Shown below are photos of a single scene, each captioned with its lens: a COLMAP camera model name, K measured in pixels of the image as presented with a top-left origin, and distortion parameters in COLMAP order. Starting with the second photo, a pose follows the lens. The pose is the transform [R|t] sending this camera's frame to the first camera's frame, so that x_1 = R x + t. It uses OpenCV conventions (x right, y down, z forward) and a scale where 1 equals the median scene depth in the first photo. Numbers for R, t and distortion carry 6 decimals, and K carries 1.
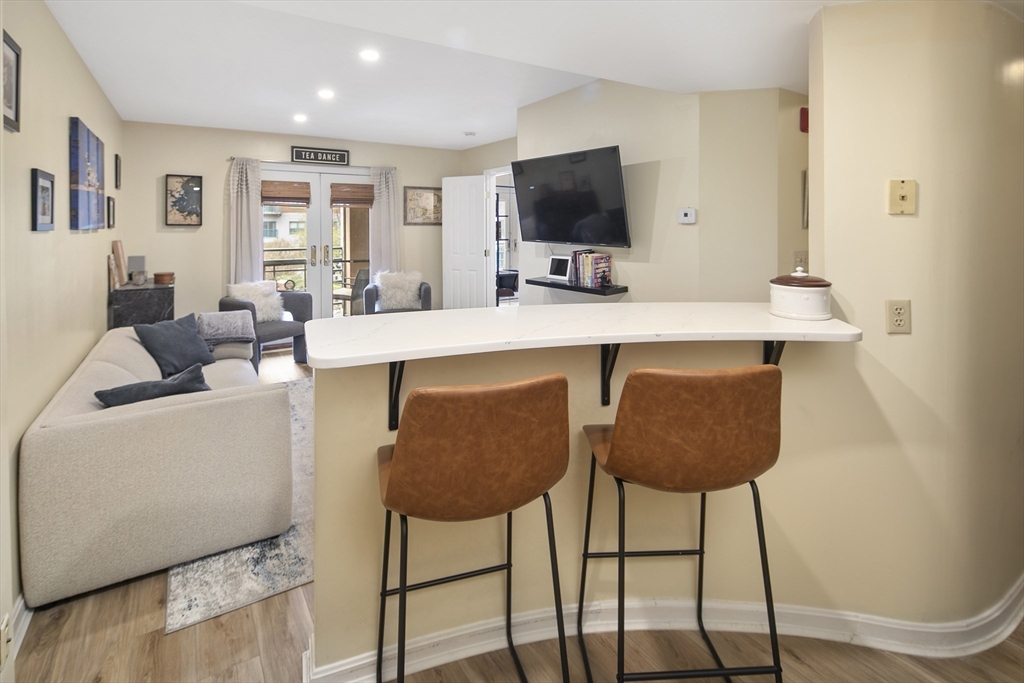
lens RADIAL K [[500.6, 0, 511.2], [0, 500.6, 229.4], [0, 0, 1]] dist [-0.000258, -0.000579]
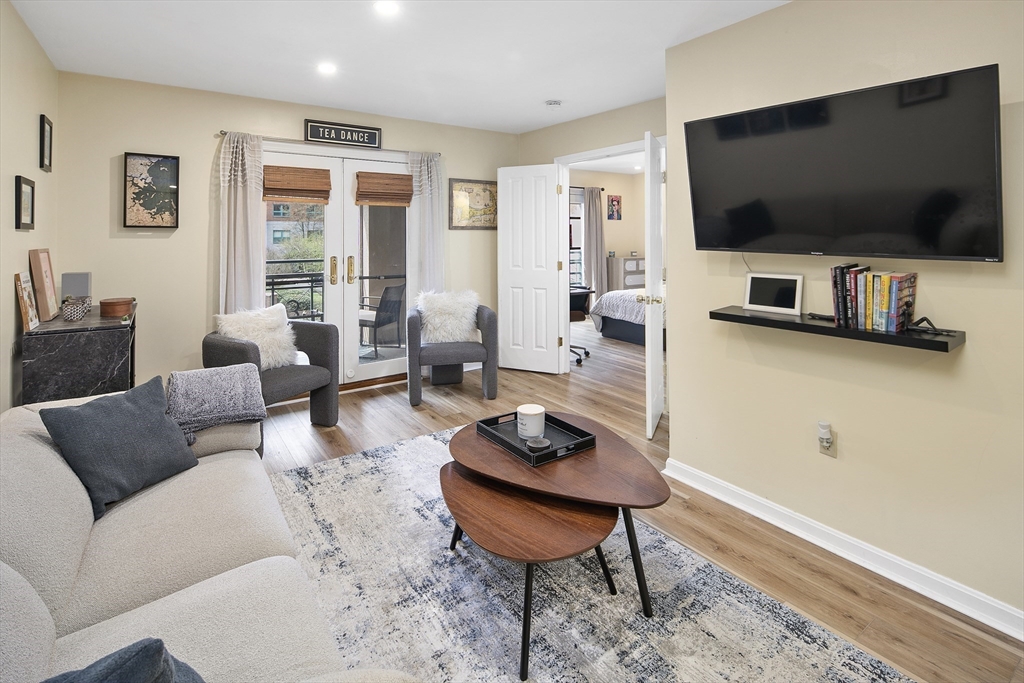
lens RADIAL K [[500.6, 0, 511.2], [0, 500.6, 229.4], [0, 0, 1]] dist [-0.000258, -0.000579]
pose [[0.999516, 0.000188, 0.031098, -0.176638], [0.000386, 0.999830, -0.018454, 0.007185], [-0.031096, 0.018457, 0.999346, 0.290621]]
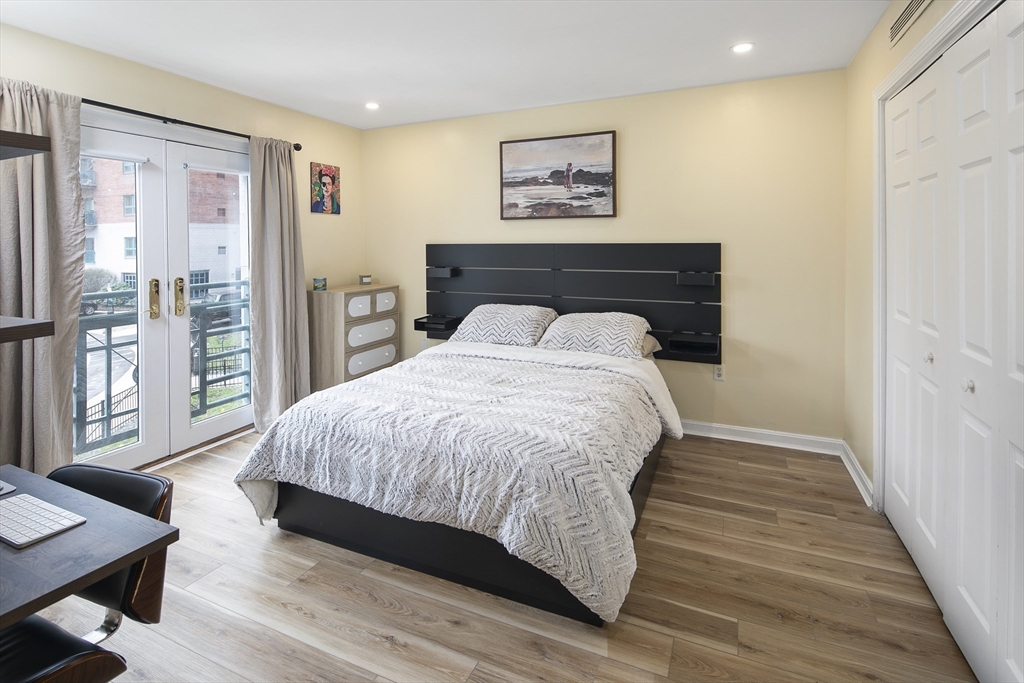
lens RADIAL K [[484.7, 0, 512.2], [0, 484.7, 245.1], [0, 0, 1]] dist [0.023799, -0.000053]
pose [[0.839441, -0.008409, 0.543386, 0.031576], [0.010929, 0.999939, -0.001410, 0.001550], [-0.543341, 0.007123, 0.839482, 1.069231]]
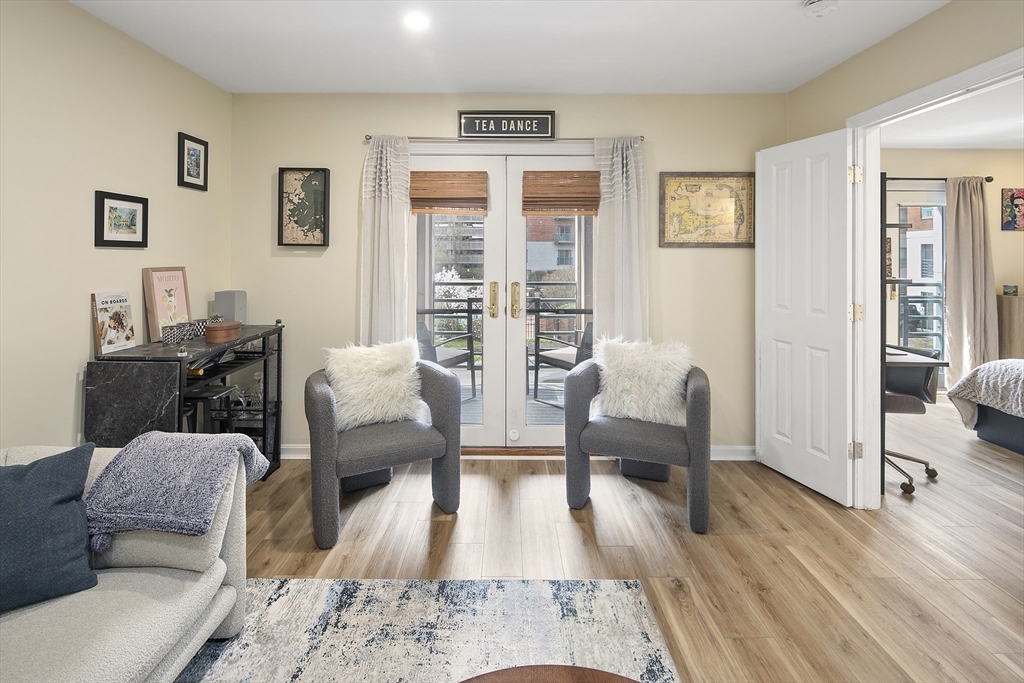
lens RADIAL K [[497.6, 0, 506.4], [0, 497.6, 253.4], [0, 0, 1]] dist [0.003287, -0.000624]
pose [[0.834502, 0.003712, -0.550992, -0.076289], [-0.009289, 0.999930, -0.007333, 0.004111], [0.550926, 0.011237, 0.834478, 0.592921]]
